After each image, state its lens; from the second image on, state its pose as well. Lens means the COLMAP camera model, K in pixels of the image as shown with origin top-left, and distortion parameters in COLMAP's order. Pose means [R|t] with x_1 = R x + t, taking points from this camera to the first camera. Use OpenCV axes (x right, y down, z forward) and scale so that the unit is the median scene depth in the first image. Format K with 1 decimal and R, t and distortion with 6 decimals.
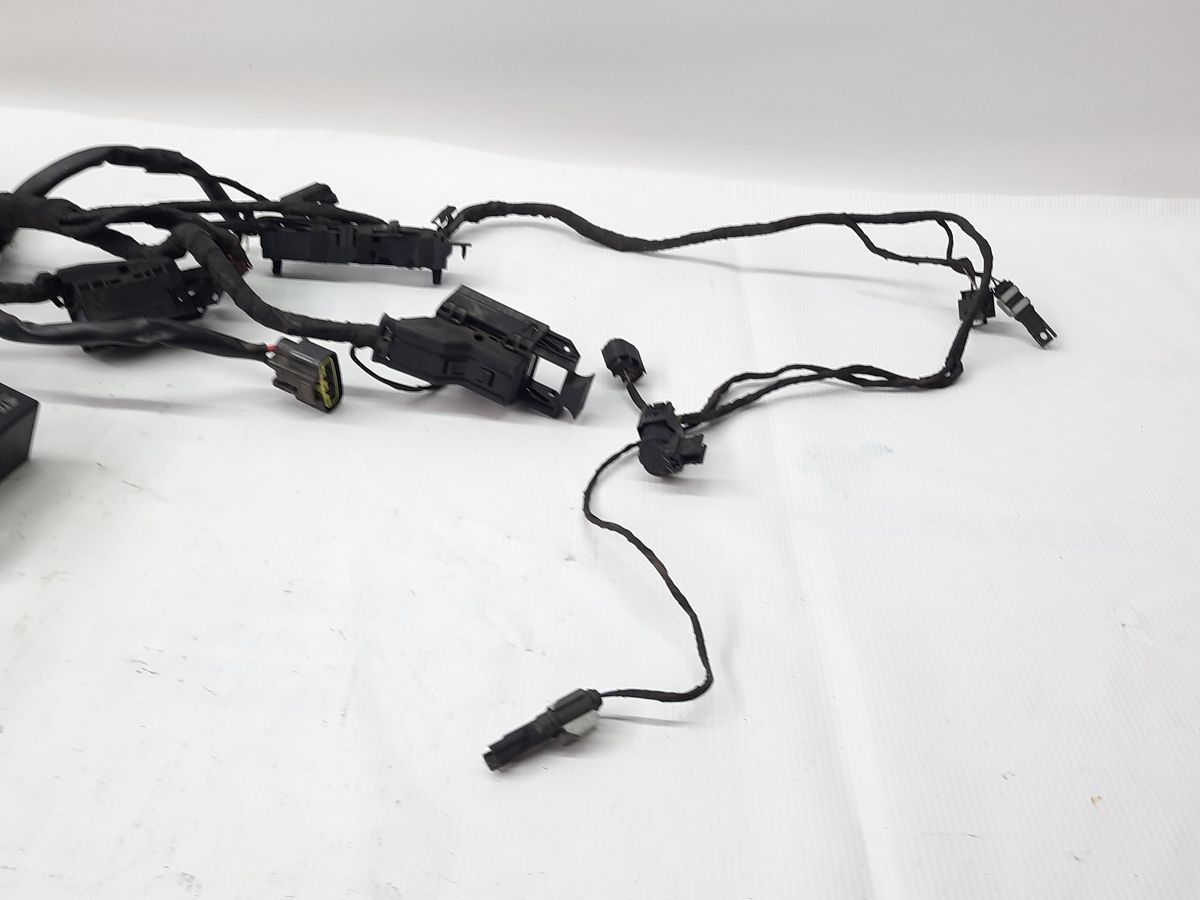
lens RADIAL K [[1165.9, 0, 600.0], [0, 1165.9, 450.0], [0, 0, 1]] dist [0.077971, -0.136180]
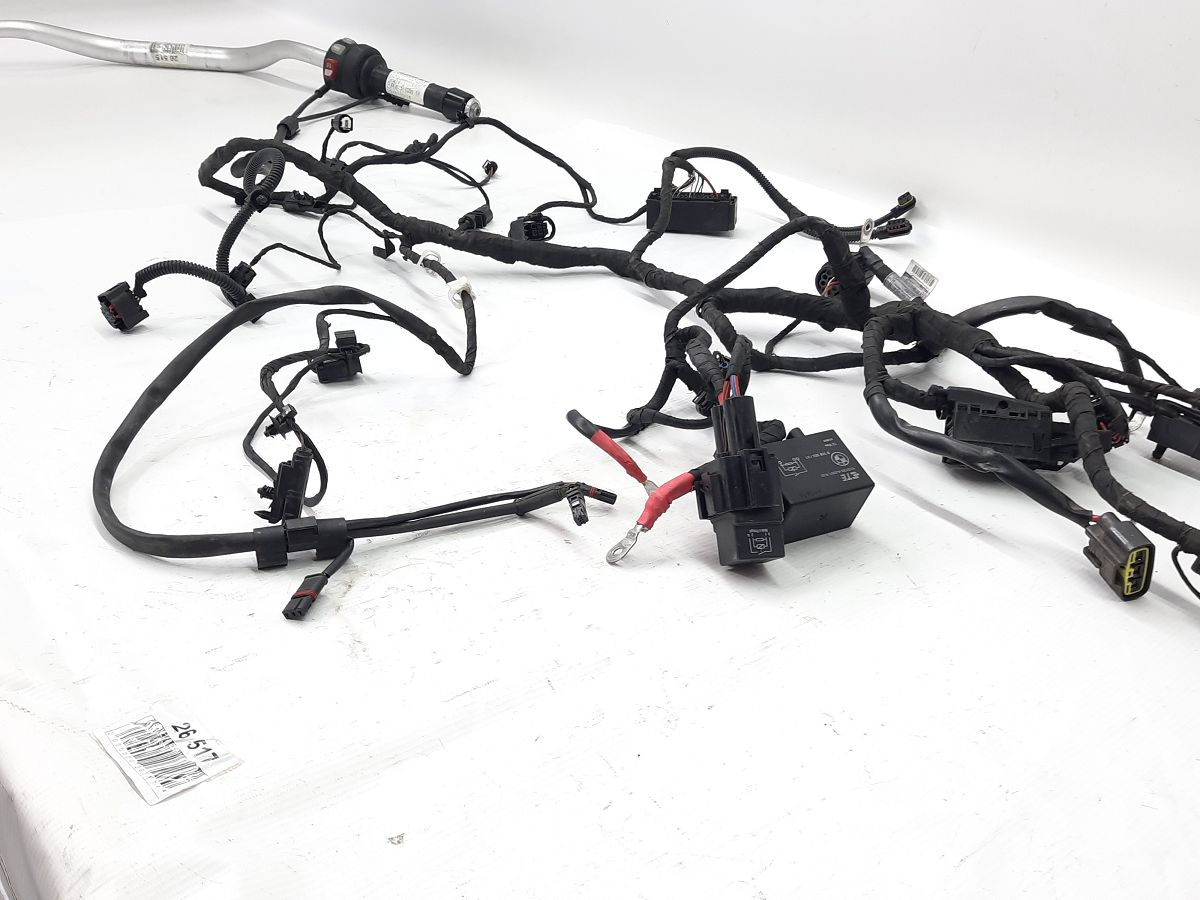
lens RADIAL K [[1165.9, 0, 600.0], [0, 1165.9, 450.0], [0, 0, 1]] dist [0.077971, -0.136180]
pose [[0.652912, 0.327885, -0.682787, 0.107995], [-0.413390, 0.909608, 0.041505, -0.005881], [0.634677, 0.255158, 0.729438, -0.018550]]
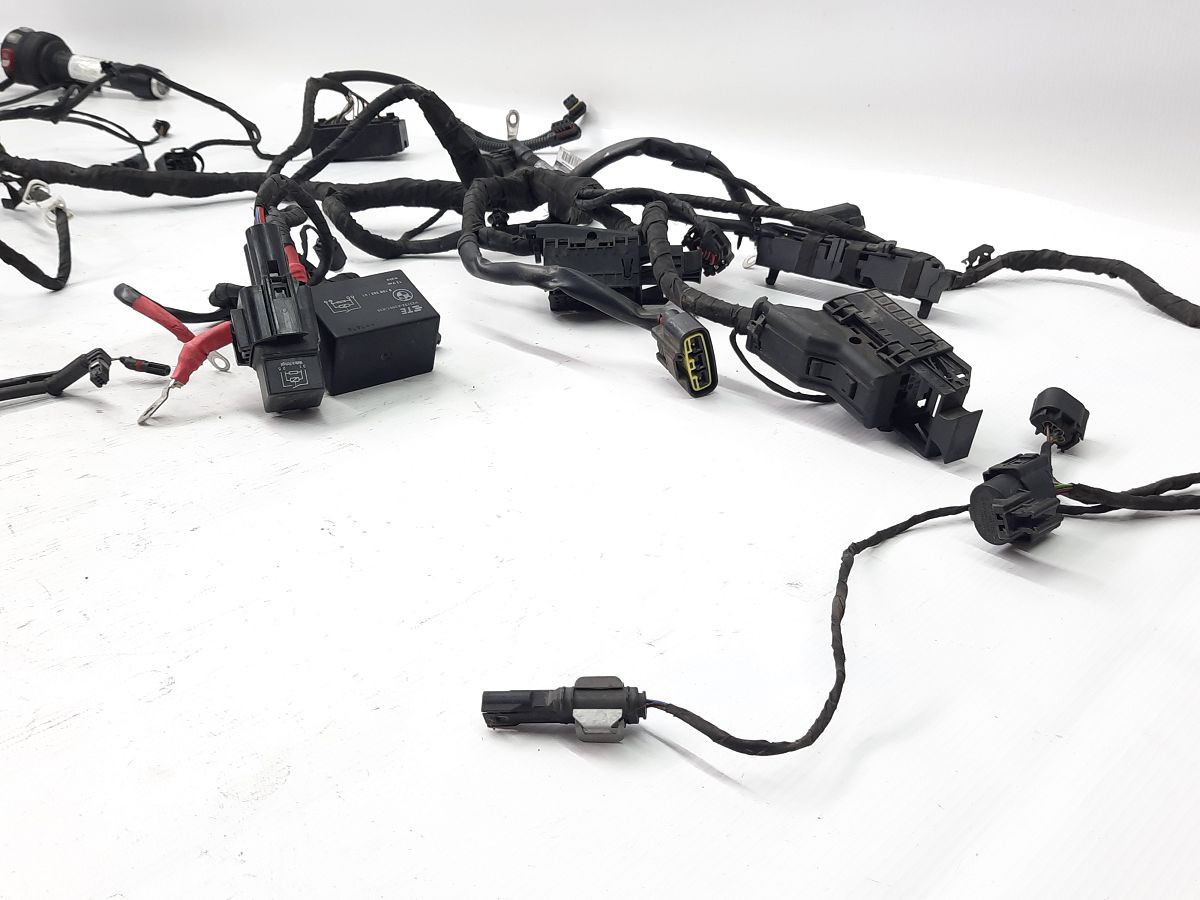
lens RADIAL K [[1179.6, 0, 600.0], [0, 1179.6, 450.0], [0, 0, 1]] dist [0.075632, -0.122470]
pose [[0.741626, 0.211334, -0.636654, 0.310130], [-0.300728, 0.953106, -0.033934, 0.061549], [0.599628, 0.216626, 0.770402, 0.240906]]
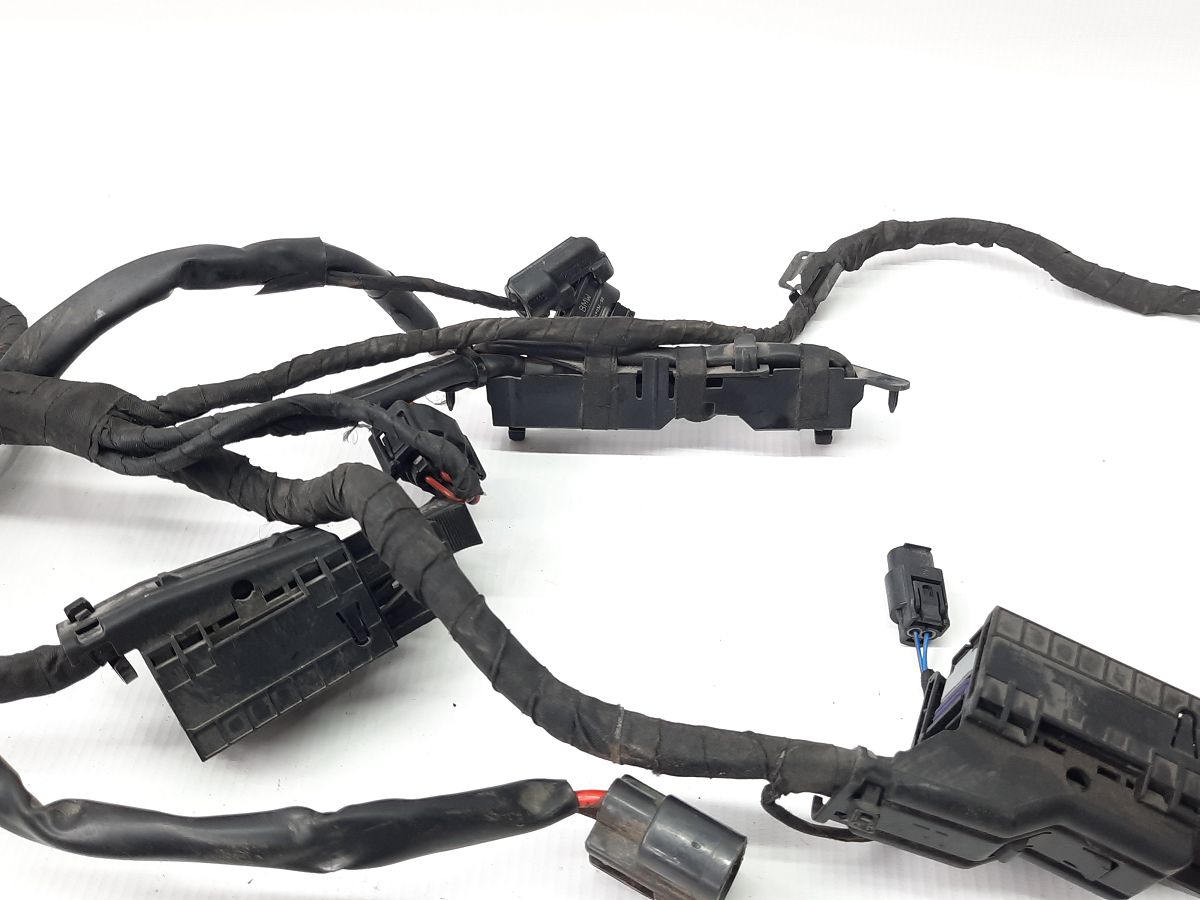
lens RADIAL K [[1179.6, 0, 600.0], [0, 1179.6, 450.0], [0, 0, 1]] dist [0.075632, -0.122470]
pose [[0.995708, -0.031130, -0.087162, -0.226794], [0.049474, 0.974922, 0.216977, -0.302993], [0.078222, -0.220358, 0.972278, 0.578442]]
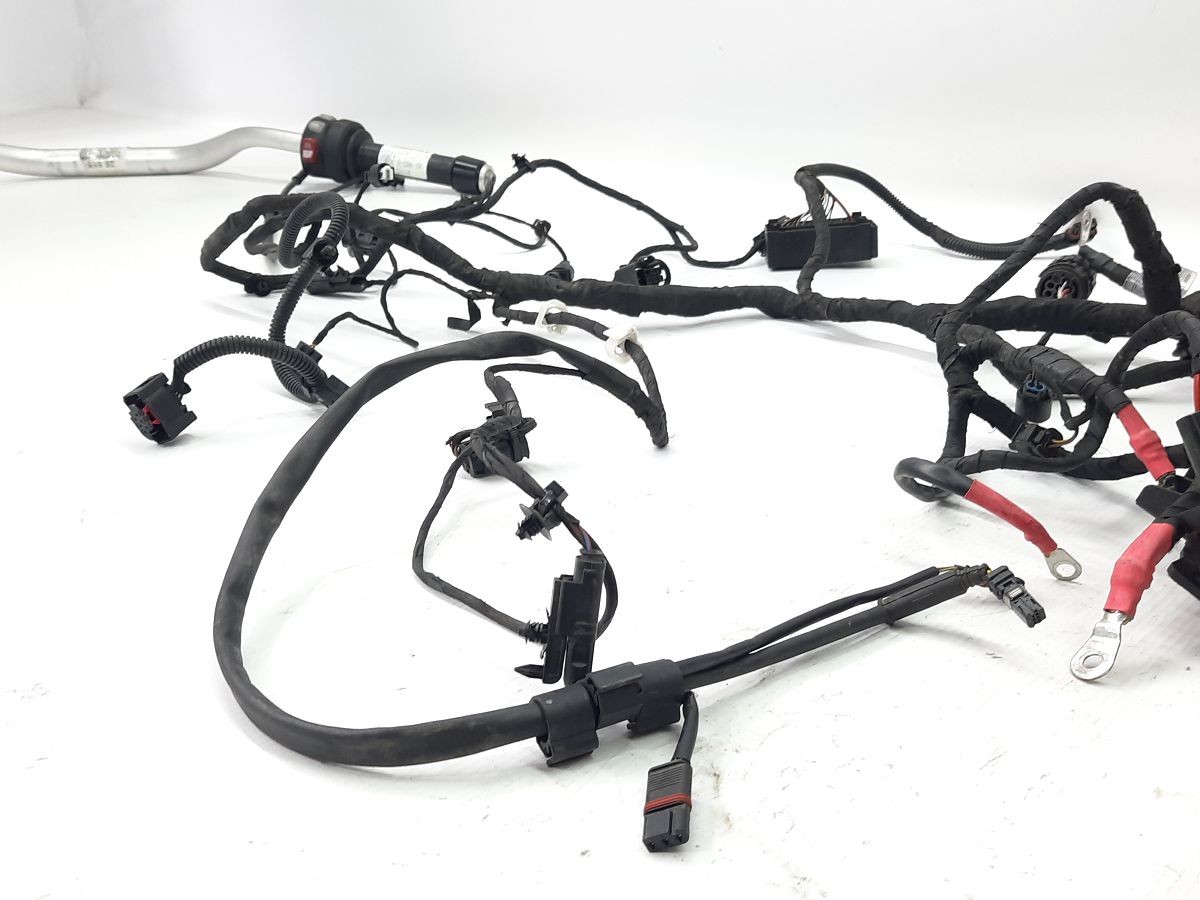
lens RADIAL K [[1165.9, 0, 600.0], [0, 1165.9, 450.0], [0, 0, 1]] dist [0.077971, -0.136180]
pose [[0.740632, 0.171324, -0.649702, -0.330105], [-0.302031, 0.948638, -0.094150, 0.136084], [0.600202, 0.265960, 0.754336, 0.082446]]
